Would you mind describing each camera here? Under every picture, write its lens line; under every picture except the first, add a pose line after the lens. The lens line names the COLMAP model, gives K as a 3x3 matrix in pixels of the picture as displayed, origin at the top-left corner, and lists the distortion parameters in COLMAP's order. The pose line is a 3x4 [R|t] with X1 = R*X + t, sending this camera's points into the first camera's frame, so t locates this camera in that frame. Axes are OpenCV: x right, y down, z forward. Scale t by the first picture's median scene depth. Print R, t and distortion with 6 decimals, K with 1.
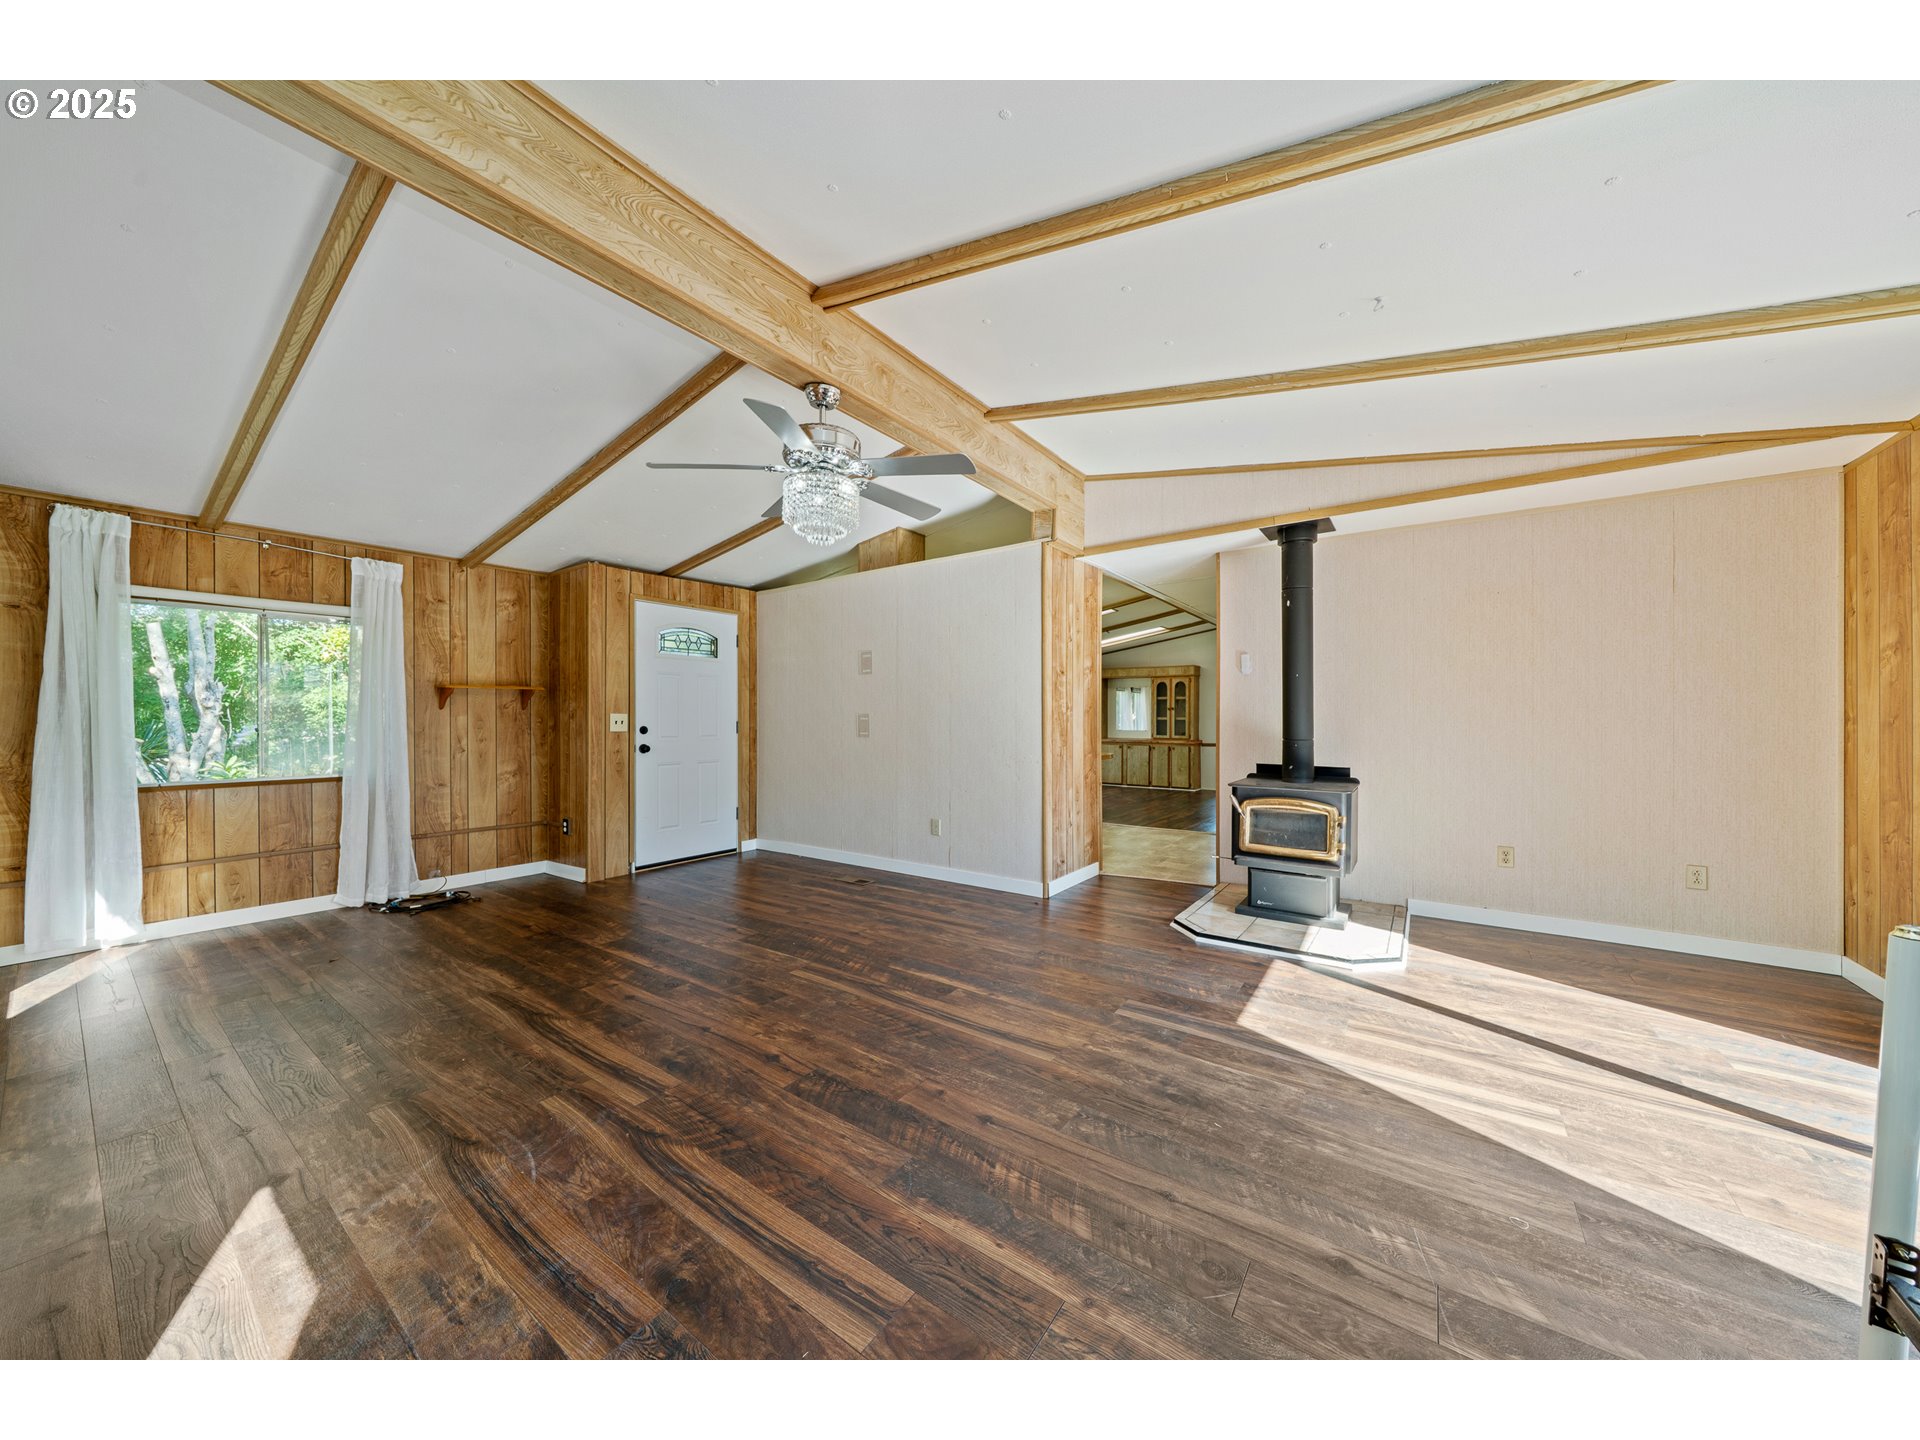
lens RADIAL K [[671.0, 0, 960.0], [0, 671.0, 720.0], [0, 0, 1]] dist [-0.001438, -0.000301]
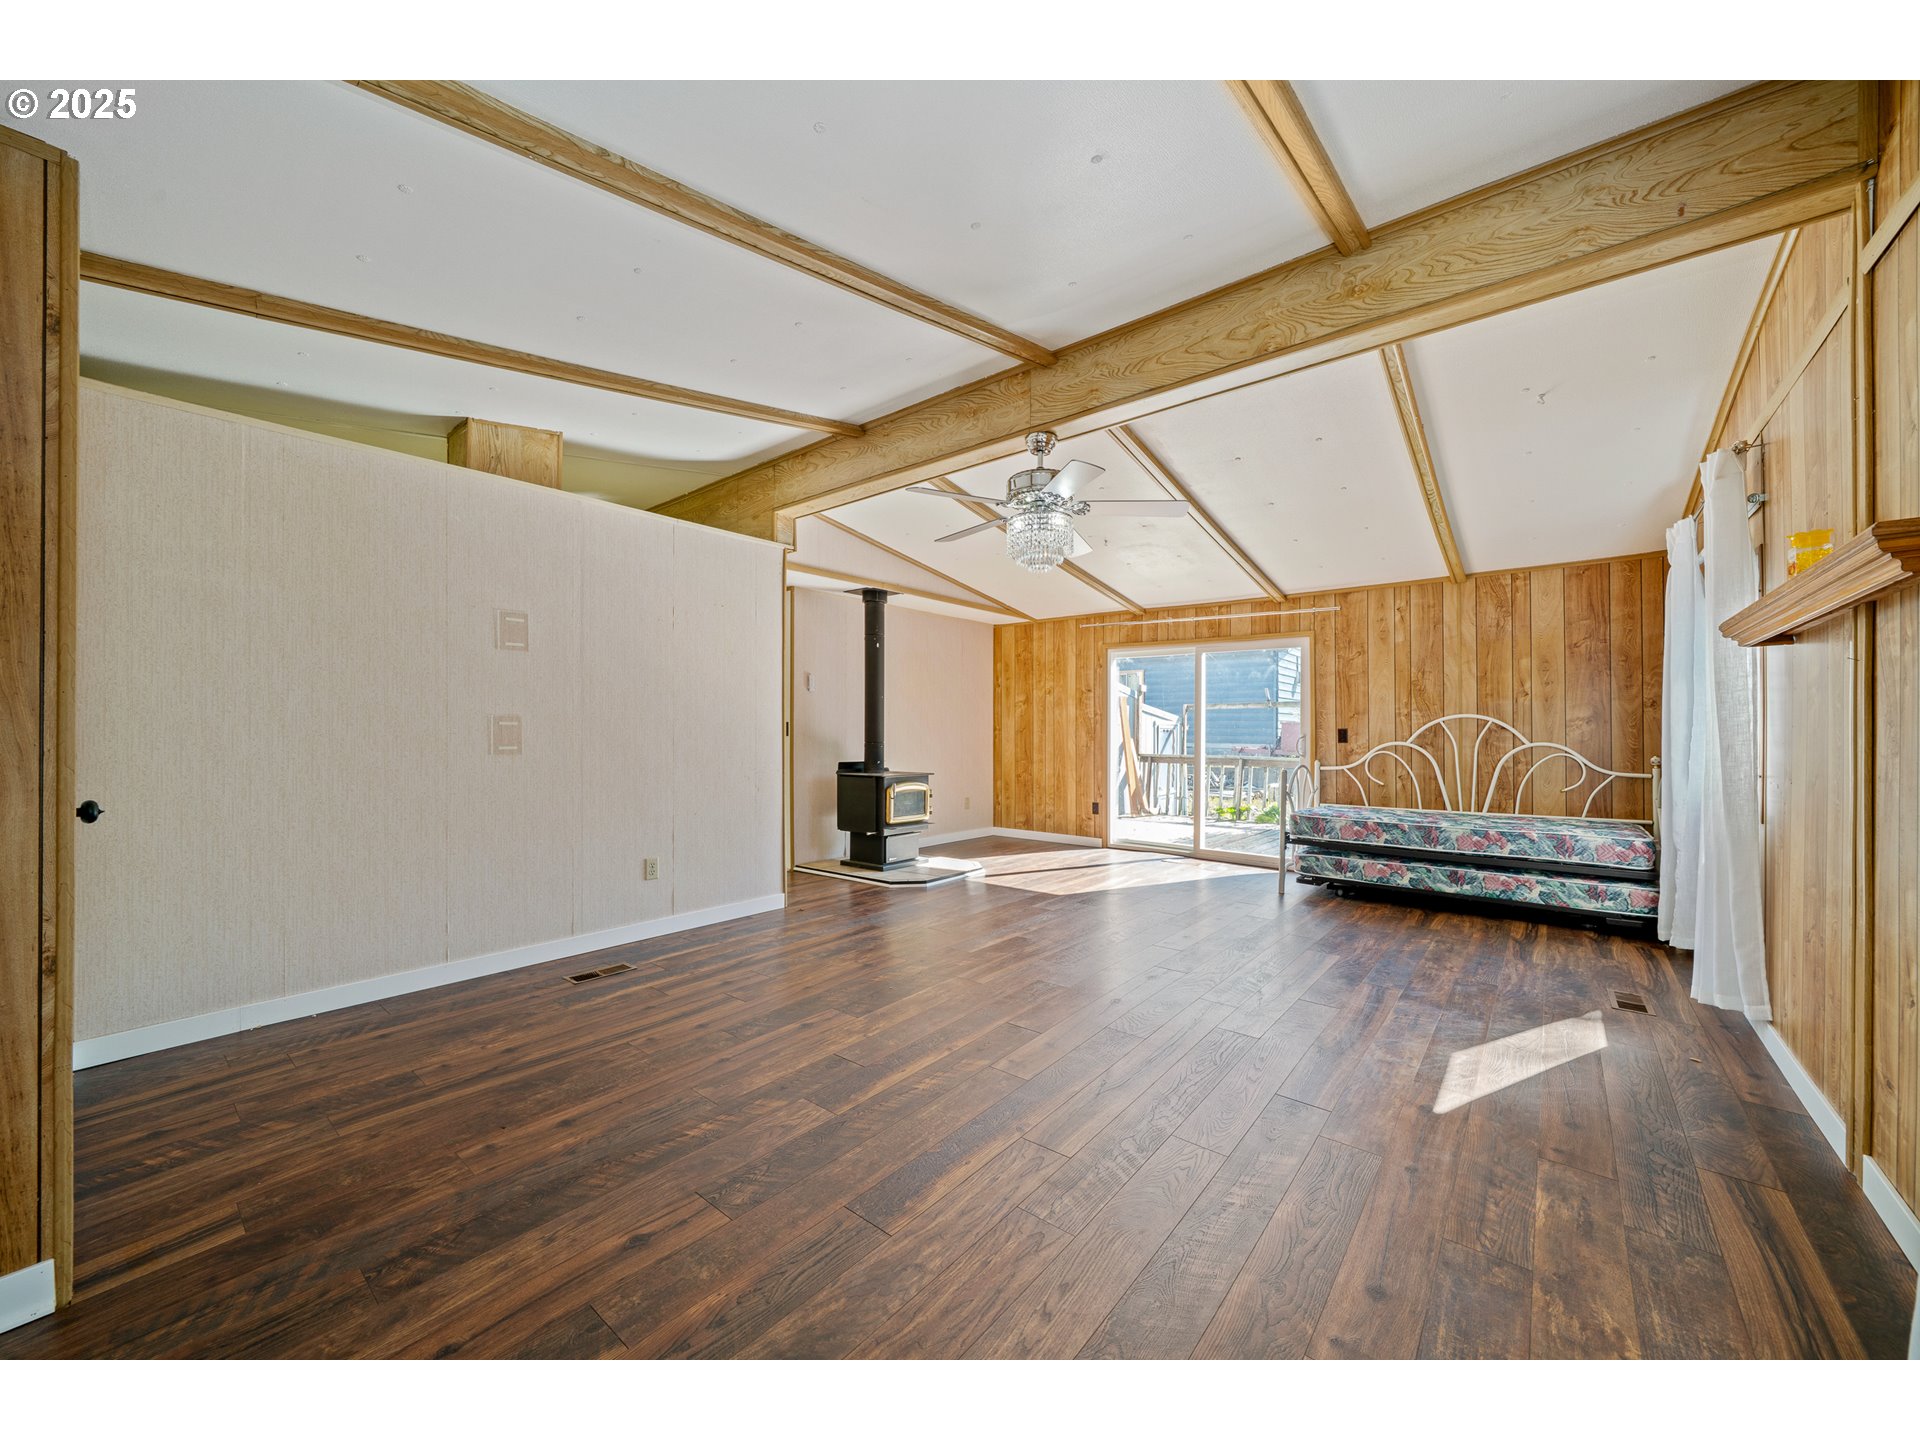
lens RADIAL K [[716.3, 0, 960.5], [0, 716.3, 705.4], [0, 0, 1]] dist [-0.002400, -0.000174]
pose [[0.066413, 0.037951, 0.997070, -1.513071], [-0.002983, 0.999279, -0.037837, 0.012996], [-0.997788, -0.000461, 0.066478, 1.111442]]
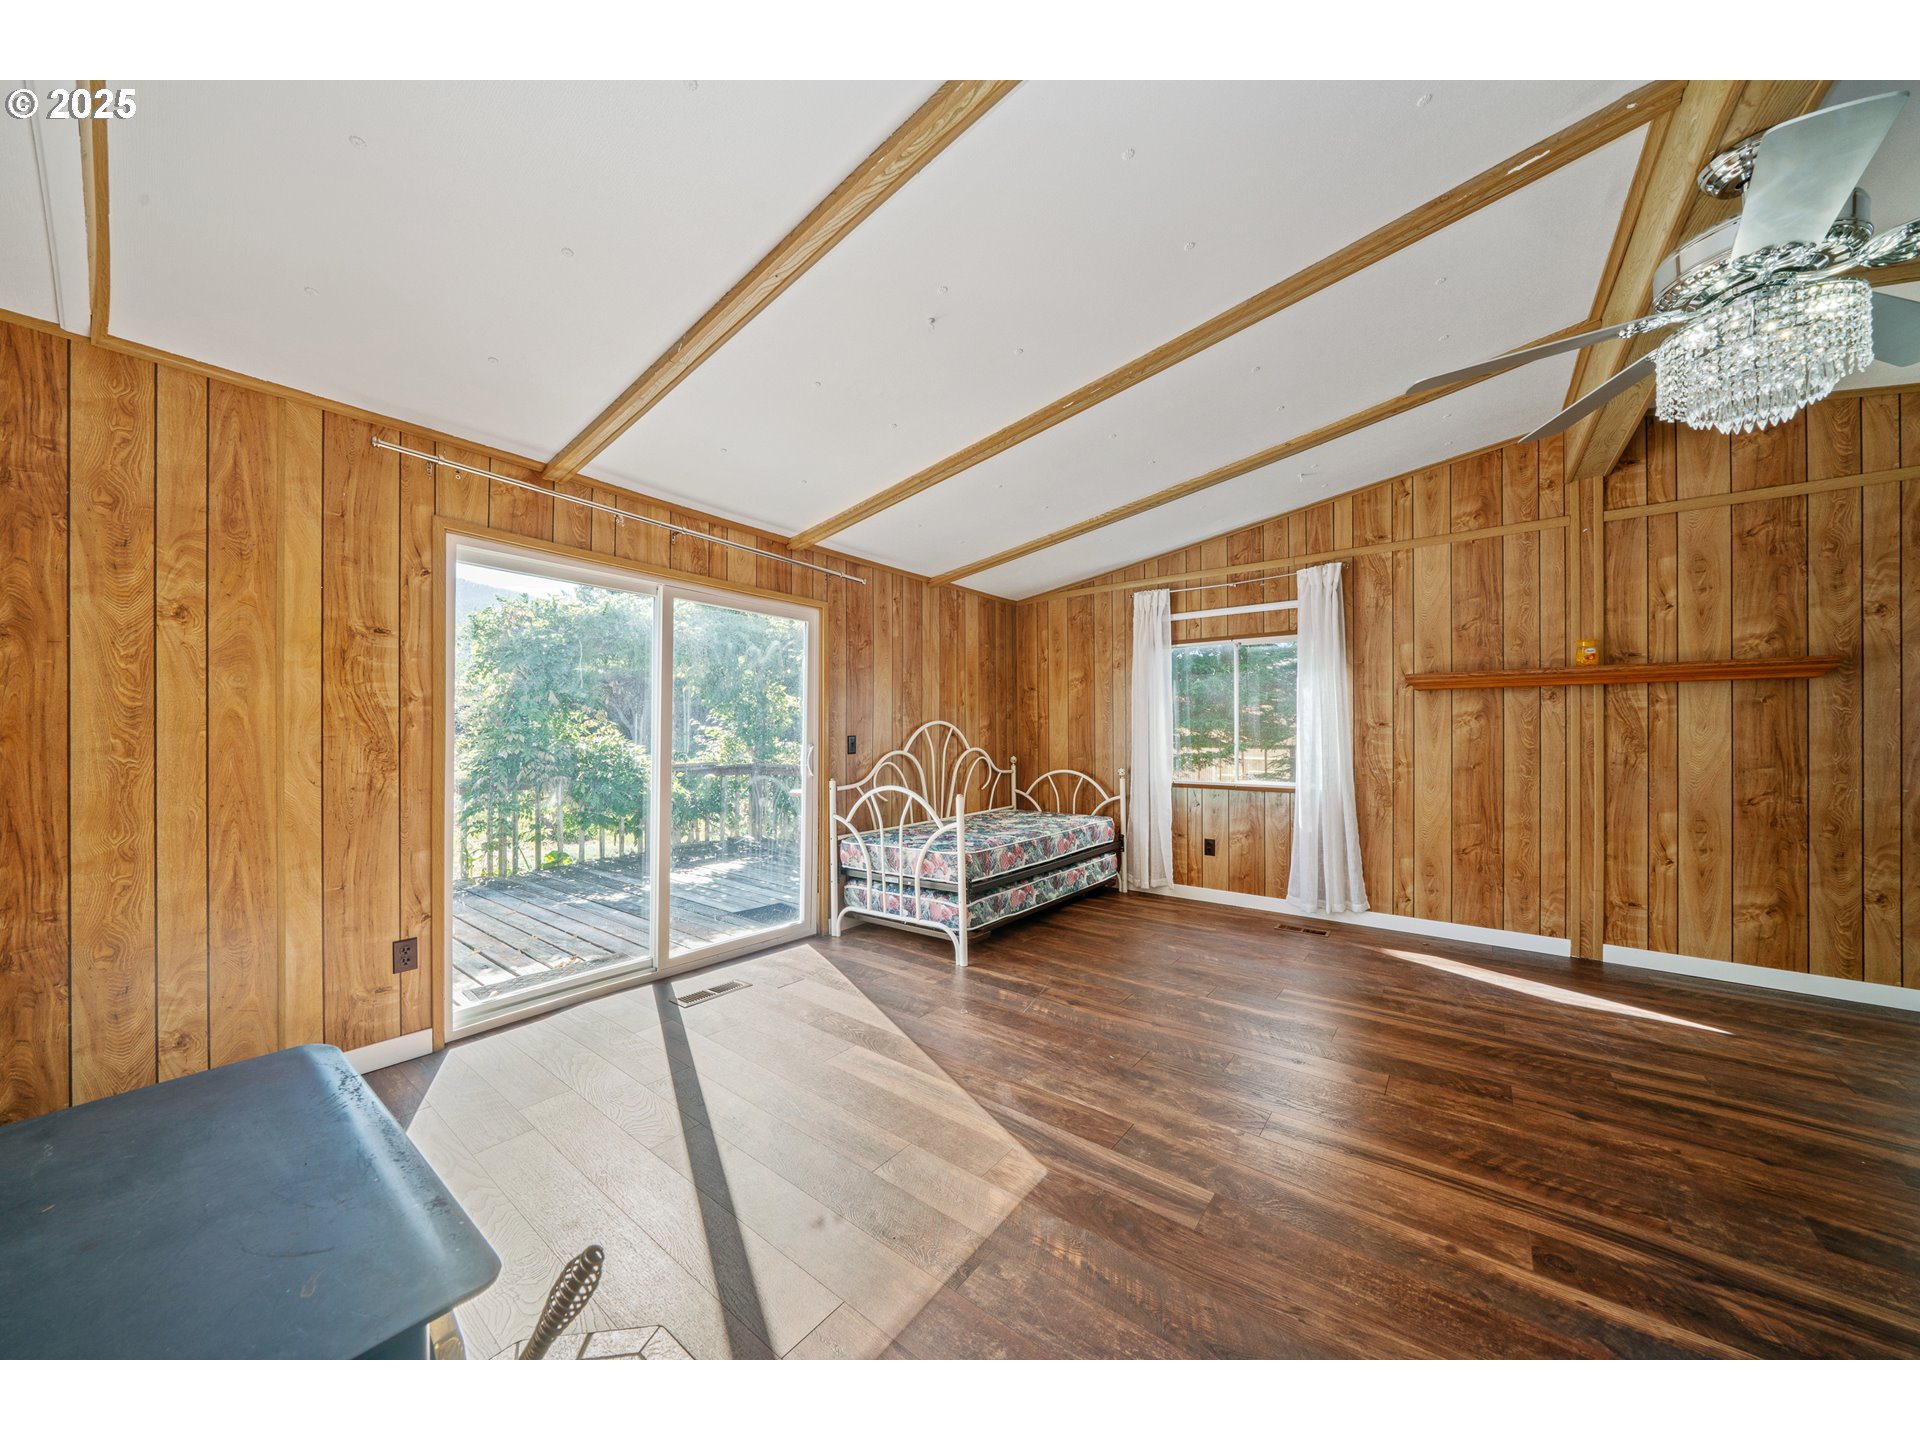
lens RADIAL K [[651.6, 0, 959.3], [0, 651.6, 729.8], [0, 0, 1]] dist [-0.009756, -0.000073]
pose [[-0.998810, -0.000536, 0.048774, 0.449351], [-0.000657, 0.999997, -0.002470, -0.013244], [-0.048772, -0.002499, -0.998807, 1.647480]]
